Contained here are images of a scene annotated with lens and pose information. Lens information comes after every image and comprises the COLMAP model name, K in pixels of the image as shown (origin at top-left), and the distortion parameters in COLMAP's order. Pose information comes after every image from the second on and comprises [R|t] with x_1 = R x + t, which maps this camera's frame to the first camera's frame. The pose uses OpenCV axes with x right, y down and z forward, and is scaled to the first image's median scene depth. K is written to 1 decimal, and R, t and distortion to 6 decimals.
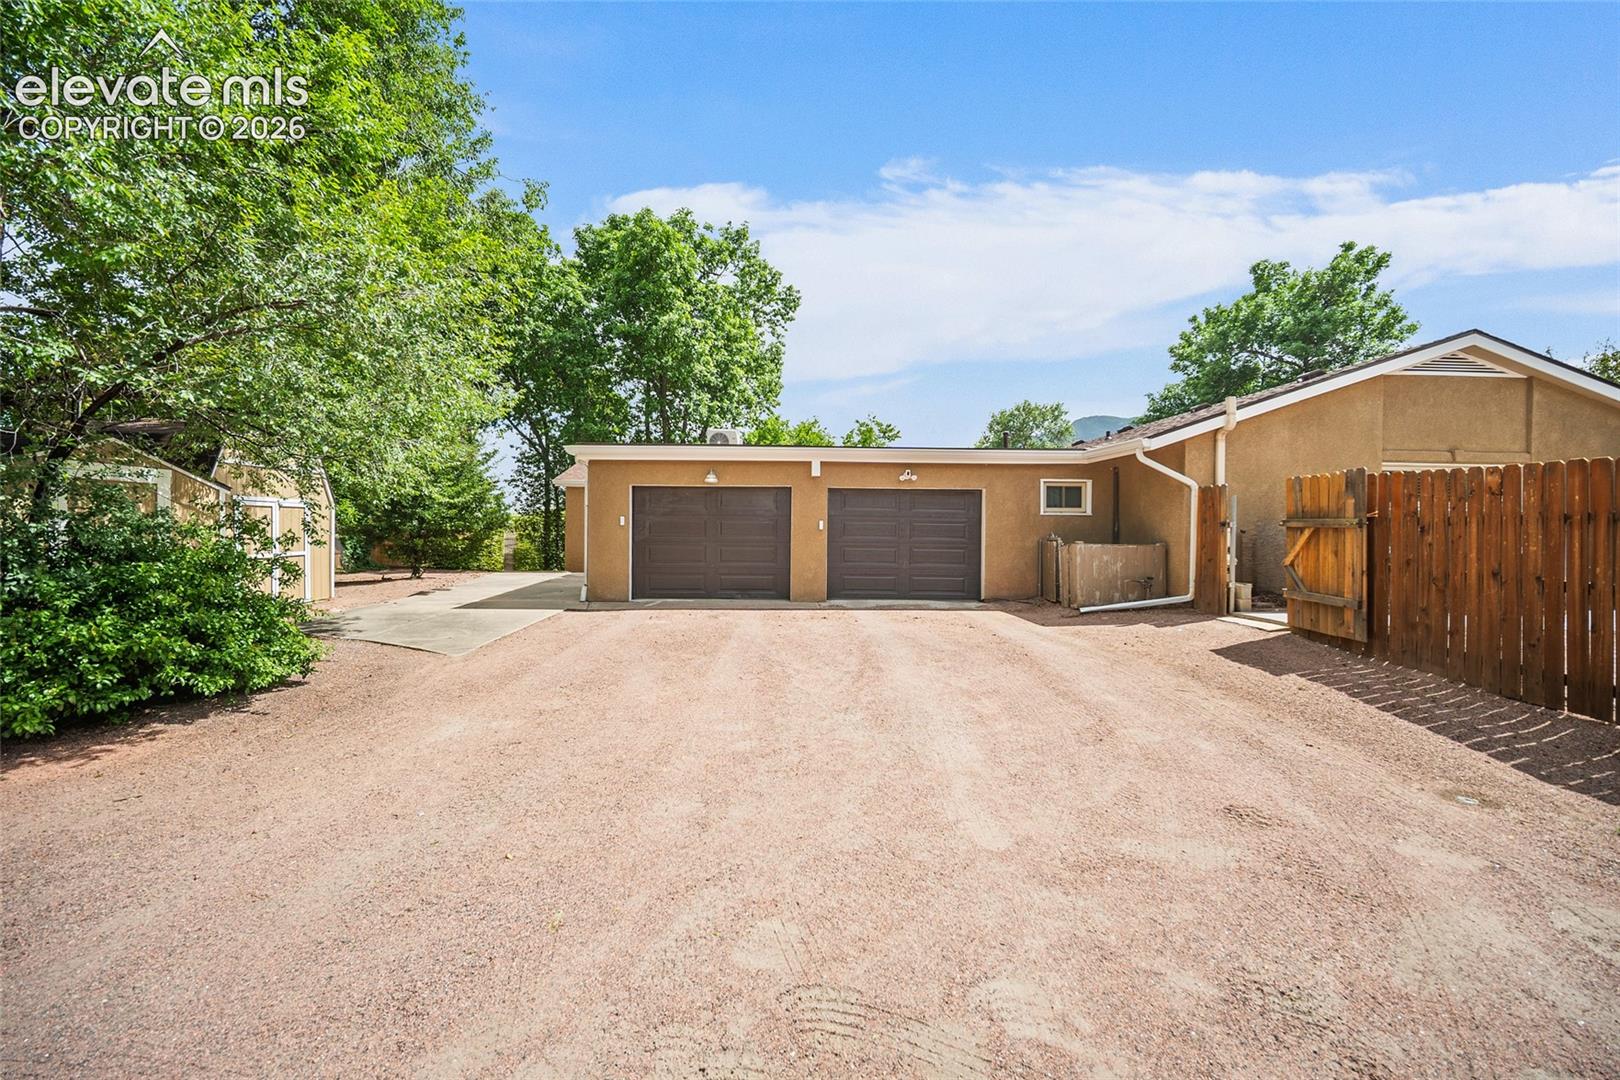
lens RADIAL K [[639.7, 0, 816.7], [0, 639.7, 539.2], [0, 0, 1]] dist [-0.002849, -0.000859]
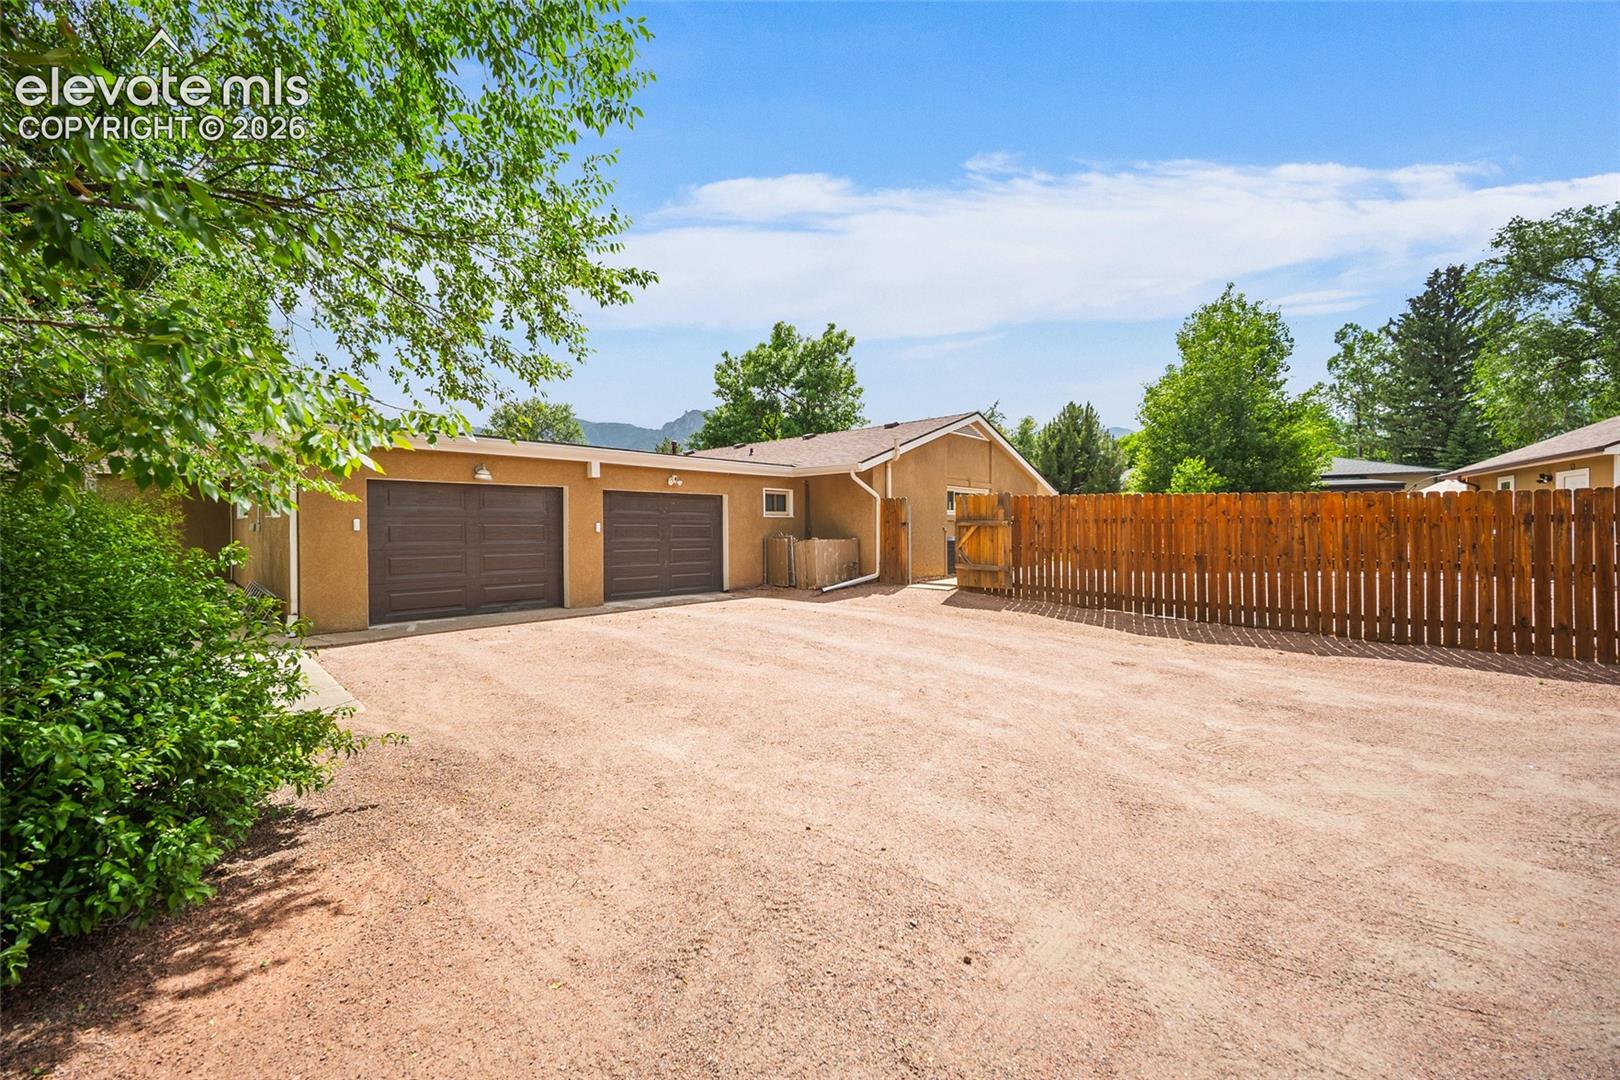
lens RADIAL K [[645.2, 0, 809.4], [0, 645.2, 535.7], [0, 0, 1]] dist [0.000163, 0.000008]
pose [[0.703005, -0.020285, 0.710896, -0.475002], [0.023637, 0.999707, 0.005153, -0.006910], [-0.710792, 0.013181, 0.703278, 0.073133]]
